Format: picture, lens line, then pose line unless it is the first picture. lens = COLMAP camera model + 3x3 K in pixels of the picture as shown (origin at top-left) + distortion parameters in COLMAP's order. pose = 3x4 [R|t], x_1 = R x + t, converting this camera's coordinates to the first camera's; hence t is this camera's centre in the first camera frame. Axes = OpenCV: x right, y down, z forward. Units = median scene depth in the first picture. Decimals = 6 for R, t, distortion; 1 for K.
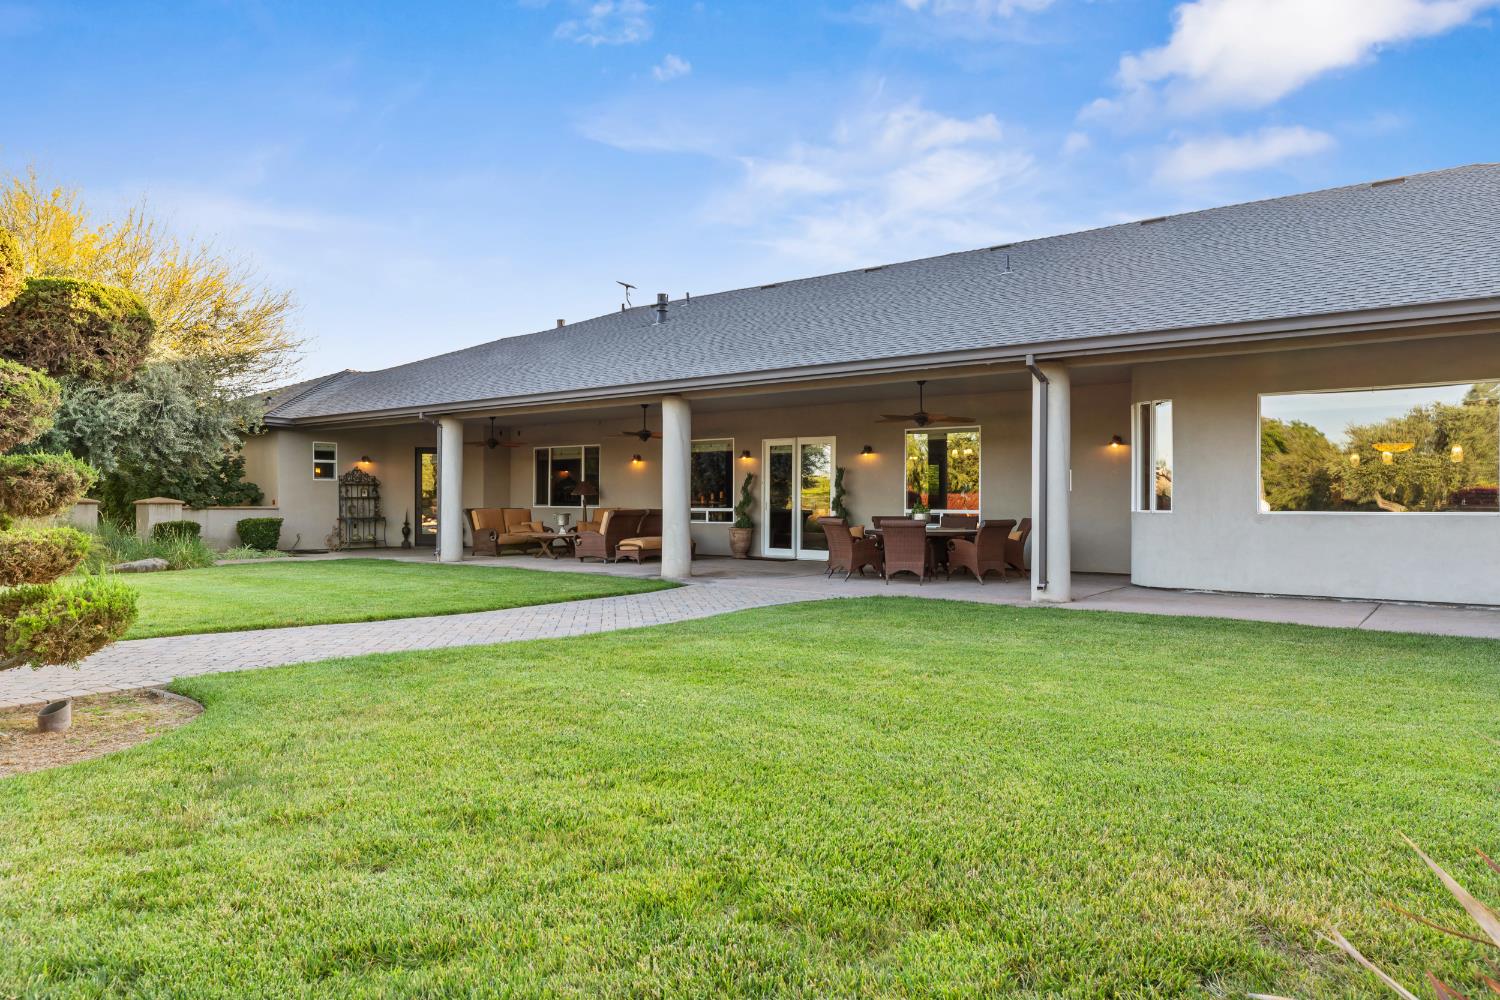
lens RADIAL K [[978.5, 0, 750.2], [0, 978.5, 505.9], [0, 0, 1]] dist [0.021663, 0.000352]
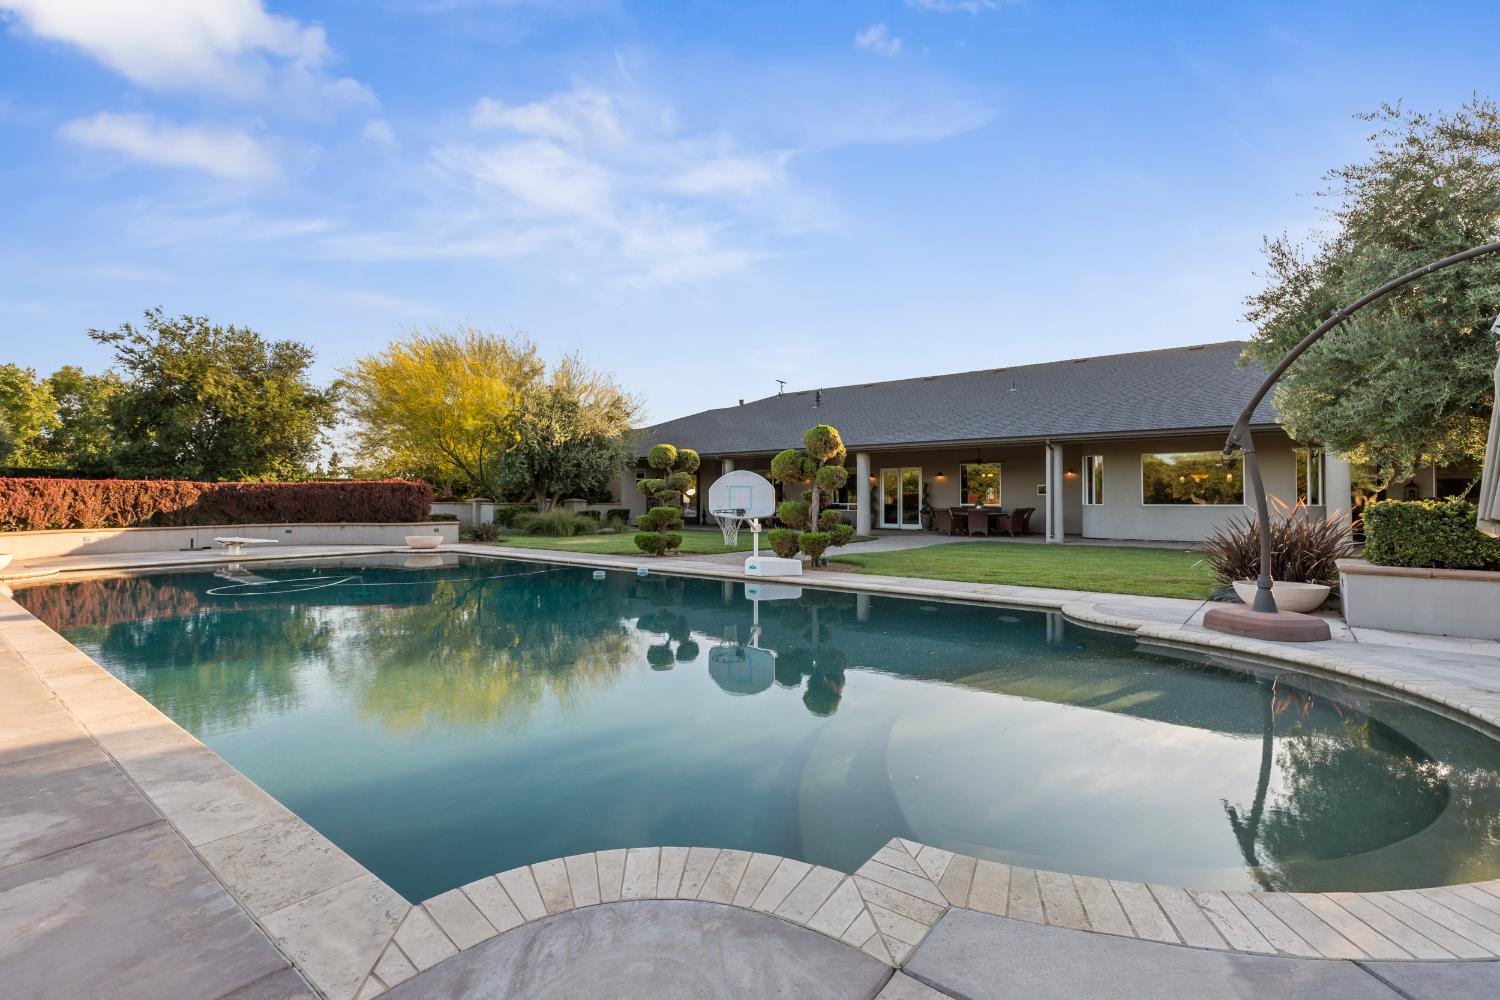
lens RADIAL K [[671.5, 0, 751.9], [0, 671.5, 499.0], [0, 0, 1]] dist [0.009353, -0.000078]
pose [[0.999940, -0.002529, -0.010626, -0.232941], [0.002496, 0.999992, -0.003187, -0.002596], [0.010634, 0.003160, 0.999938, -0.358918]]
